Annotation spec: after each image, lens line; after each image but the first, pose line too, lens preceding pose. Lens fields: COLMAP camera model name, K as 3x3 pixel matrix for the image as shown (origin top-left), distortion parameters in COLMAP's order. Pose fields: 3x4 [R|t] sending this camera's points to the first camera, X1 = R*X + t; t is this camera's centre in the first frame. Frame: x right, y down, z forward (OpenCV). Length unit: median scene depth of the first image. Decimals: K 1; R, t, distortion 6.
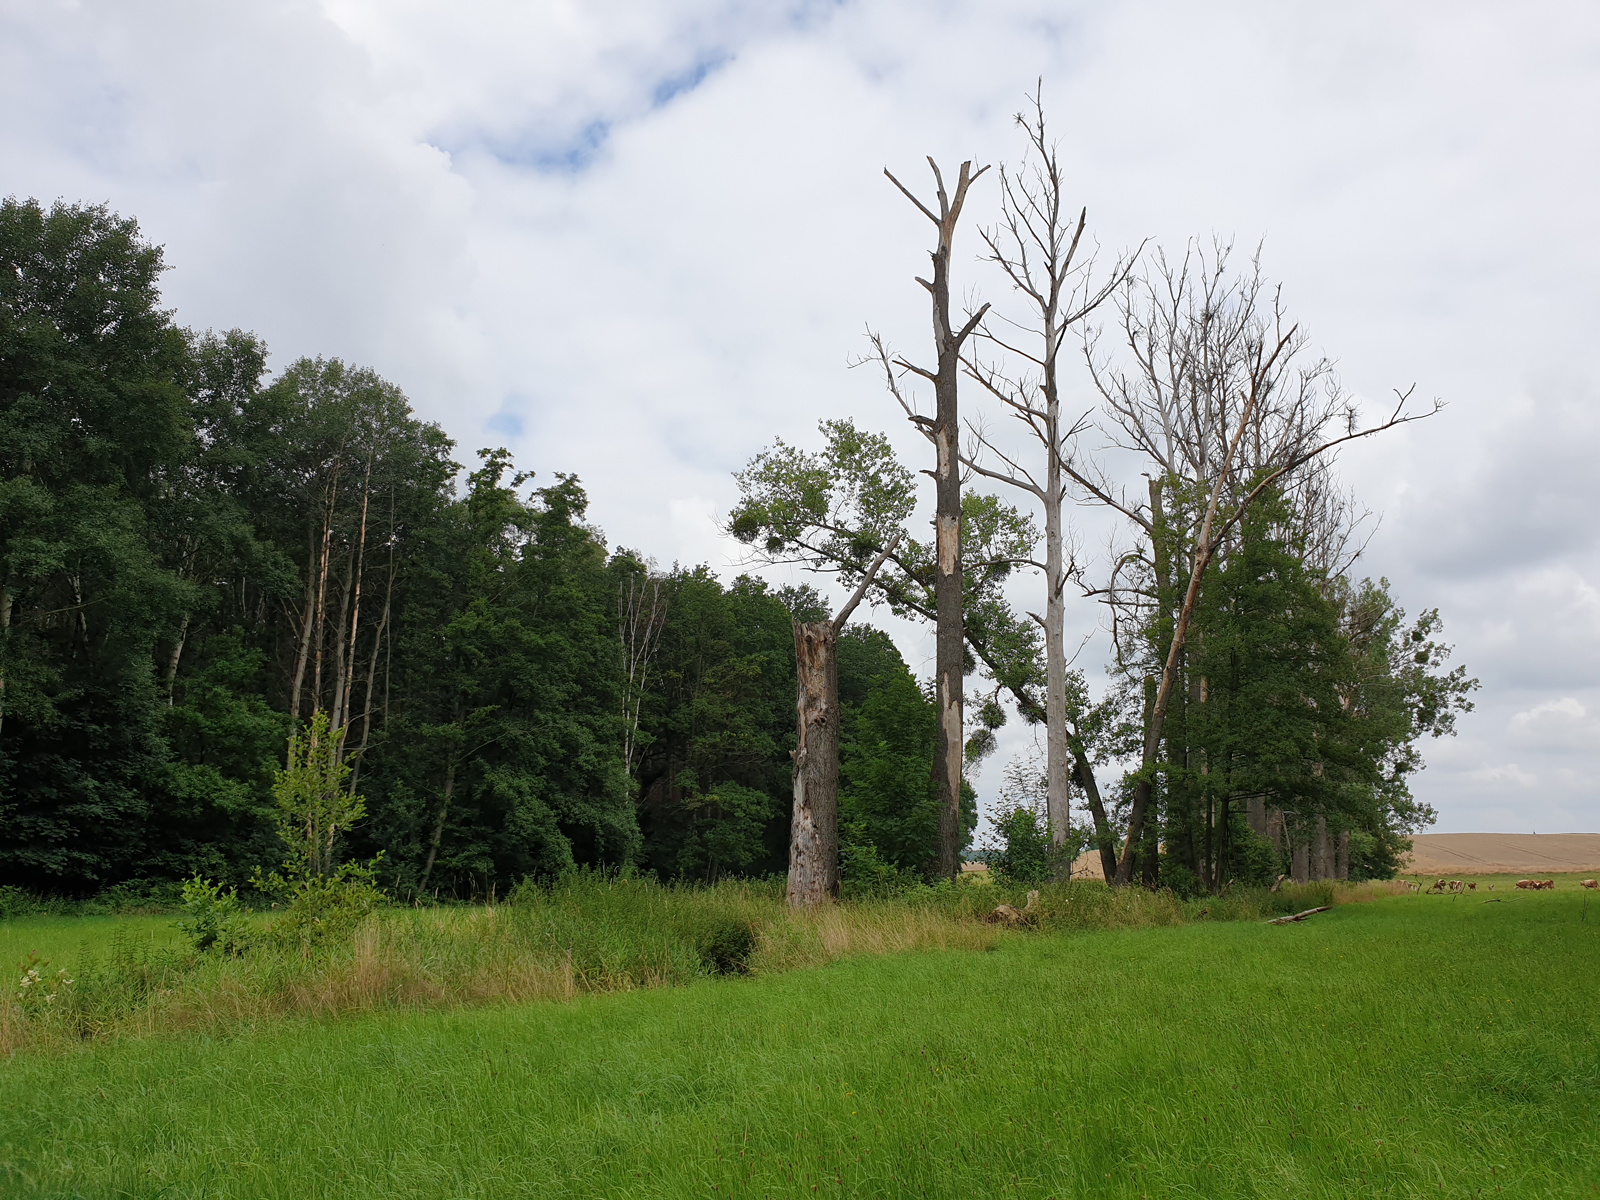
lens RADIAL K [[1215.7, 0, 800.6], [0, 1215.7, 598.6], [0, 0, 1]] dist [0.017230, -0.003247]
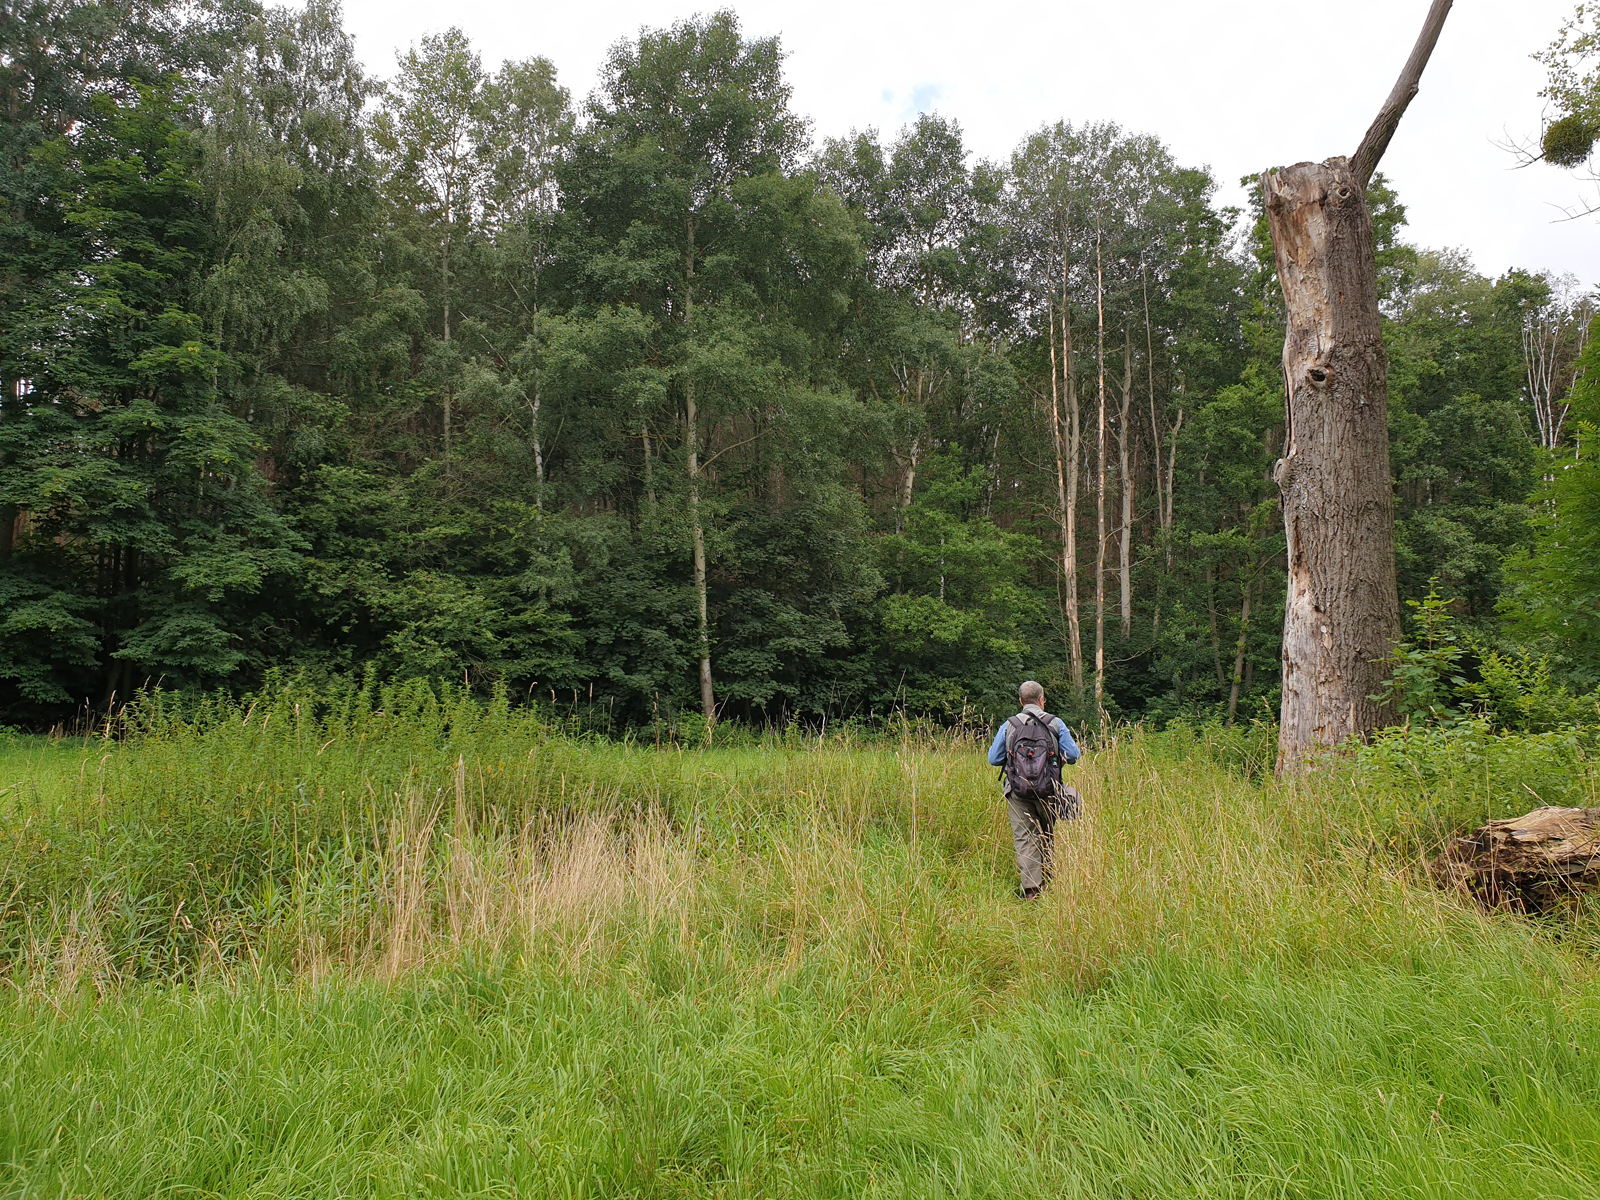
lens RADIAL K [[1215.7, 0, 800.5], [0, 1215.7, 601.3], [0, 0, 1]] dist [0.017230, -0.003247]
pose [[0.692719, -0.055426, -0.719075, 0.117330], [0.145969, 0.987183, 0.064527, 0.072009], [0.706282, -0.149662, 0.691930, 0.311418]]
